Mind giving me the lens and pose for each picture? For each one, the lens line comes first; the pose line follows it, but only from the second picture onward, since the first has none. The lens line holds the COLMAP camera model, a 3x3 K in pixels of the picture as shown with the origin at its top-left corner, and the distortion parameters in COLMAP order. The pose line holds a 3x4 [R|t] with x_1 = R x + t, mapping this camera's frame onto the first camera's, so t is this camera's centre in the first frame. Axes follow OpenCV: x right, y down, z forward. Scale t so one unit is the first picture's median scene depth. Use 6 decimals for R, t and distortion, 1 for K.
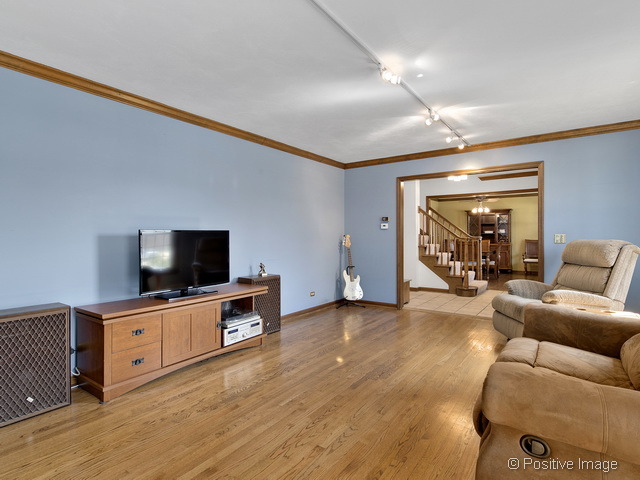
lens RADIAL K [[350.1, 0, 319.2], [0, 350.1, 236.8], [0, 0, 1]] dist [-0.000267, -0.042160]
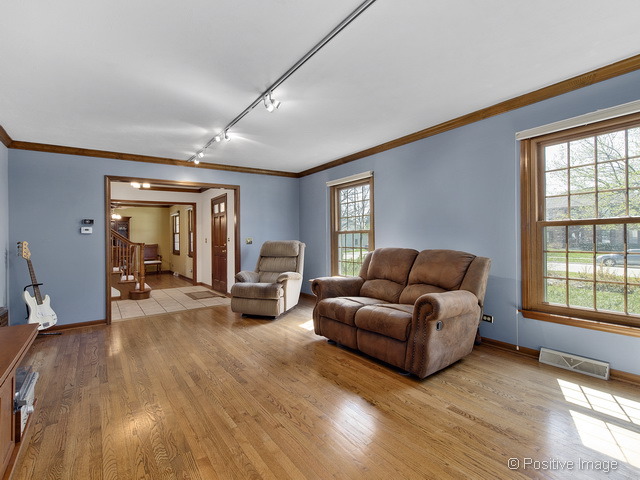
lens RADIAL K [[314.7, 0, 320.0], [0, 314.7, 240.0], [0, 0, 1]] dist [-0.001188, -0.000098]
pose [[0.321356, -0.010647, 0.946899, -0.350793], [0.020854, 0.999774, 0.004164, 0.001463], [-0.946729, 0.018408, 0.321505, 0.229358]]
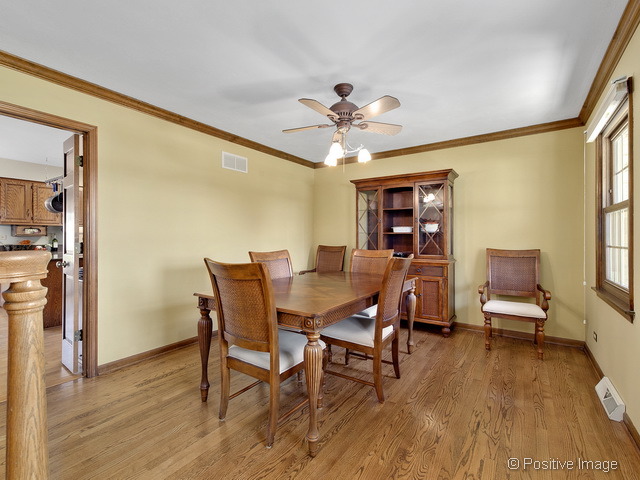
lens RADIAL K [[292.8, 0, 333.9], [0, 292.8, 238.5], [0, 0, 1]] dist [0.000726, -0.000075]
pose [[0.999463, 0.004874, 0.032412, 0.761626], [-0.005203, 0.999936, 0.010093, -0.011381], [-0.032361, -0.010256, 0.999424, 1.262008]]
